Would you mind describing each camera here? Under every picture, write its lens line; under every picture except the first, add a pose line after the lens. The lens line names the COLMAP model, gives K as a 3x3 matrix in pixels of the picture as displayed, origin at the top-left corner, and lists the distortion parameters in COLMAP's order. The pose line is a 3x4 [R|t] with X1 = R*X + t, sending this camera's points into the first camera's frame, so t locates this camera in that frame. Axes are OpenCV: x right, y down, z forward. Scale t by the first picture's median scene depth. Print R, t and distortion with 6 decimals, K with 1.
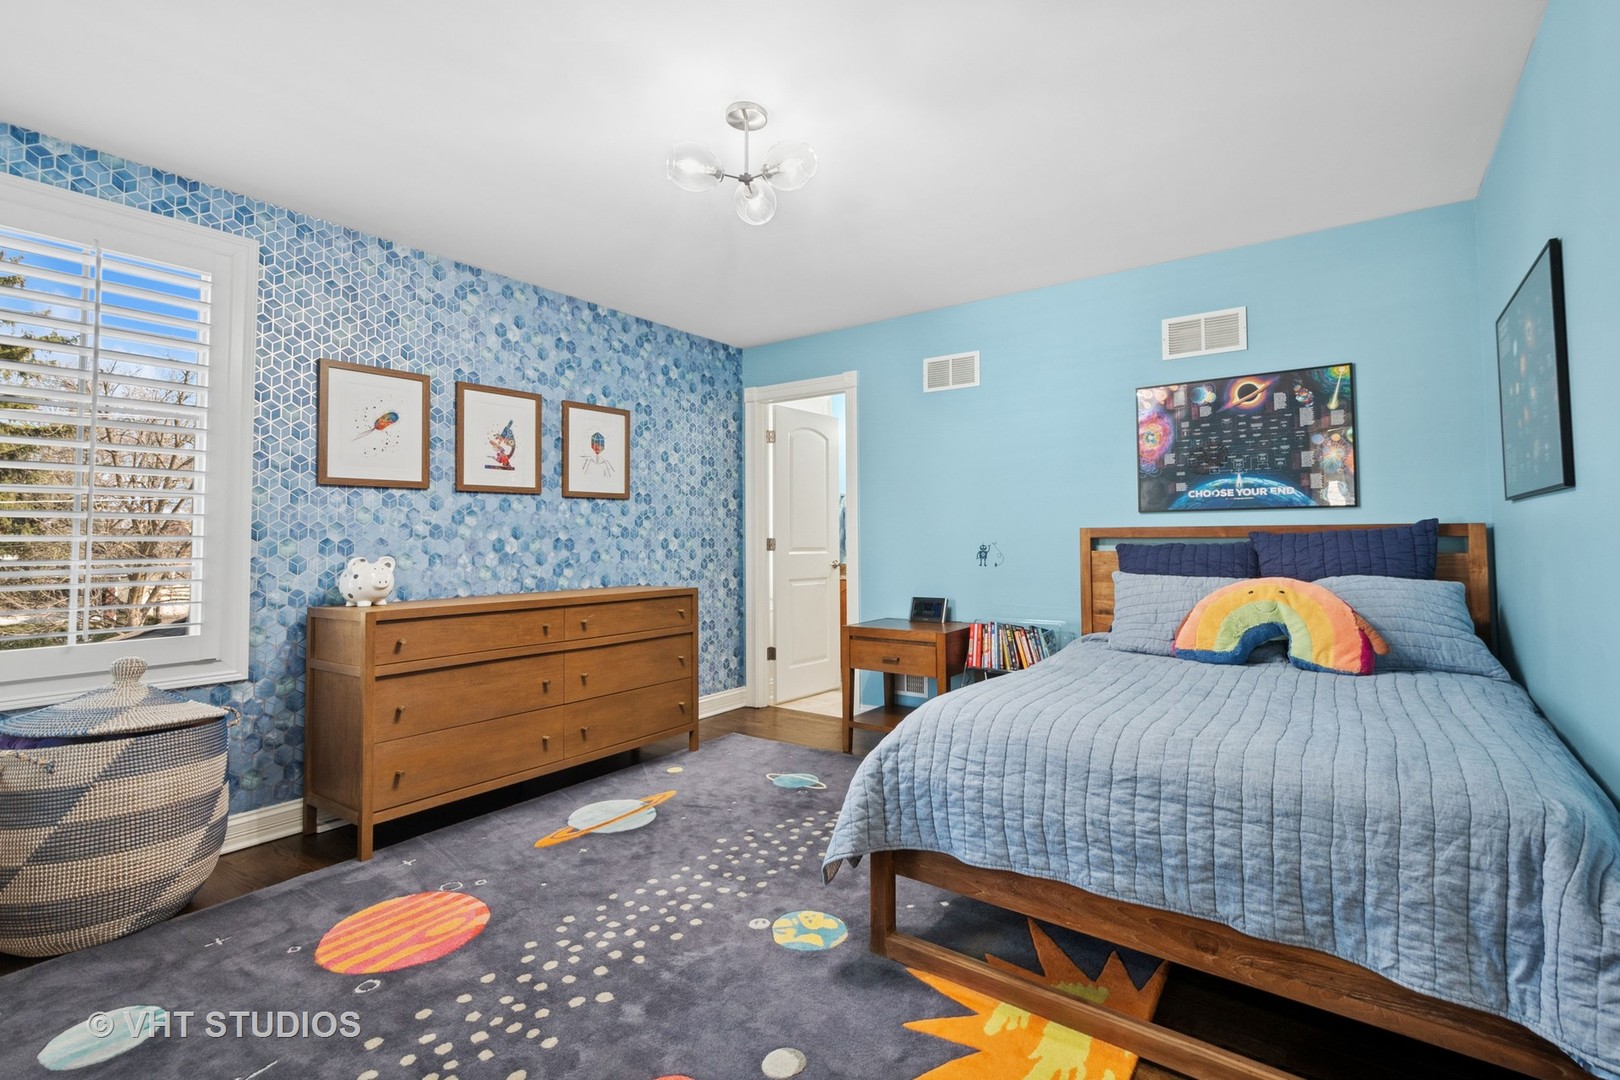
lens RADIAL K [[714.7, 0, 813.1], [0, 714.7, 525.0], [0, 0, 1]] dist [-0.002453, -0.000306]
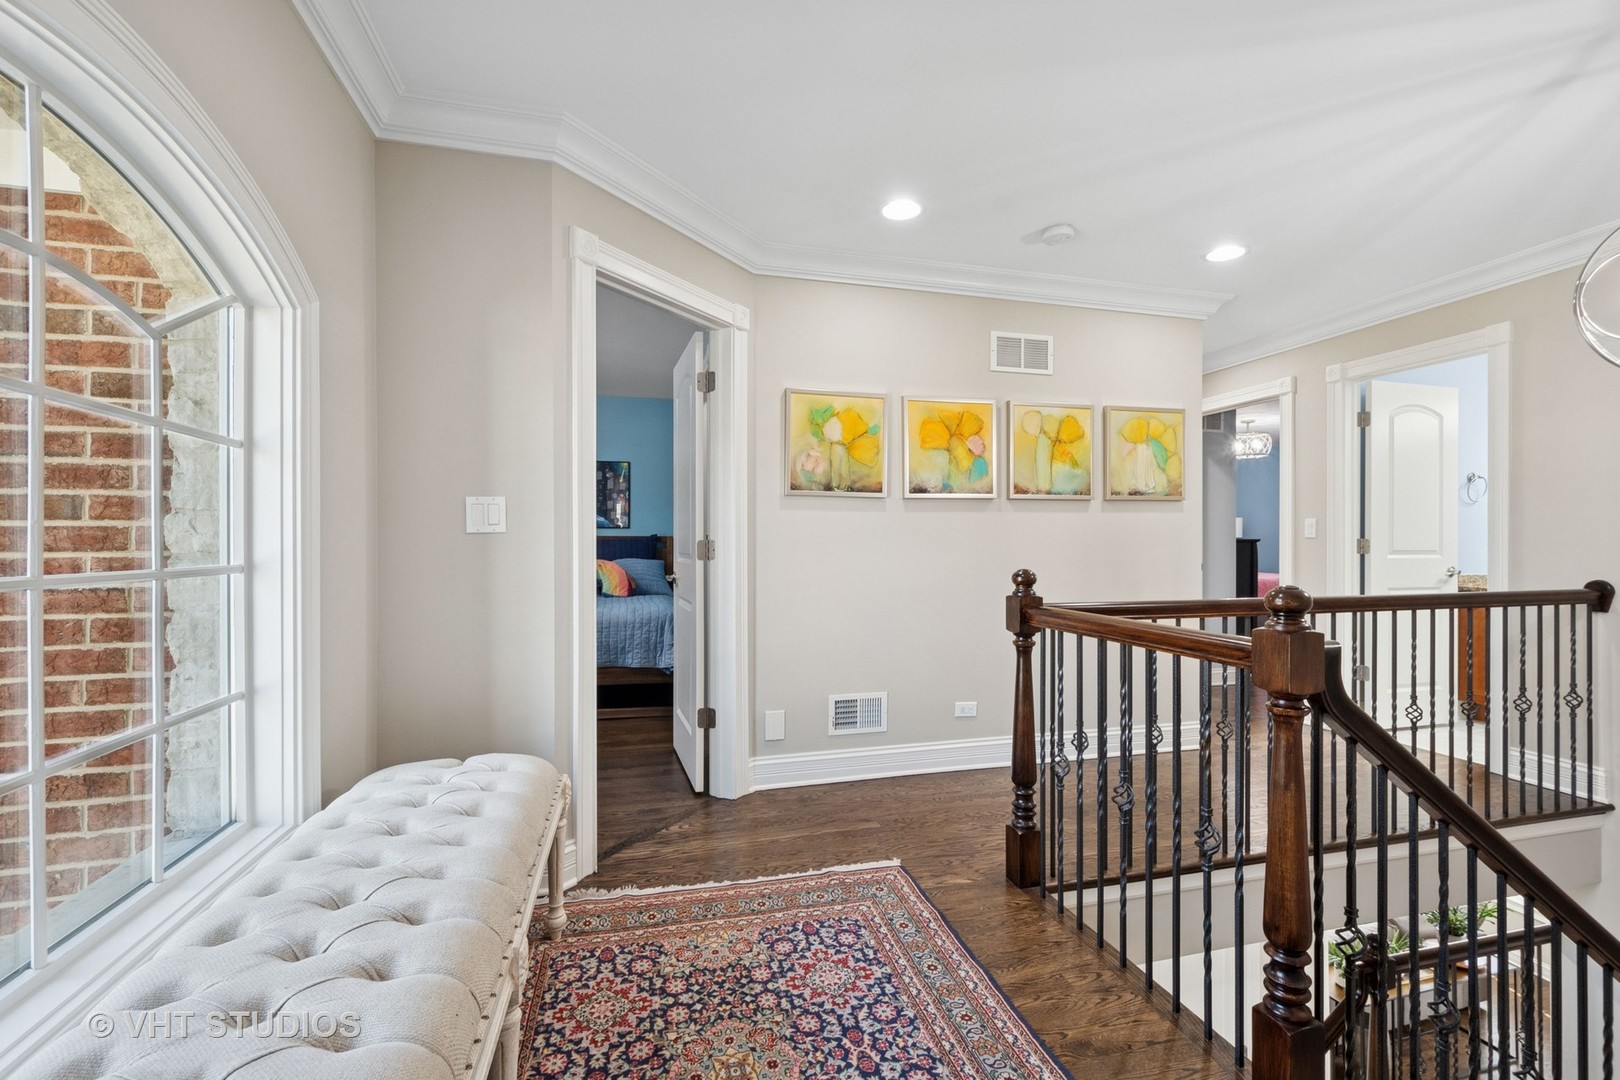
lens RADIAL K [[714.7, 0, 813.2], [0, 714.7, 542.8], [0, 0, 1]] dist [-0.002453, -0.000306]
pose [[0.622015, 0.016045, 0.782841, -0.748176], [-0.030164, 0.999539, 0.003481, -0.005312], [-0.782424, -0.025779, 0.622212, -1.004891]]
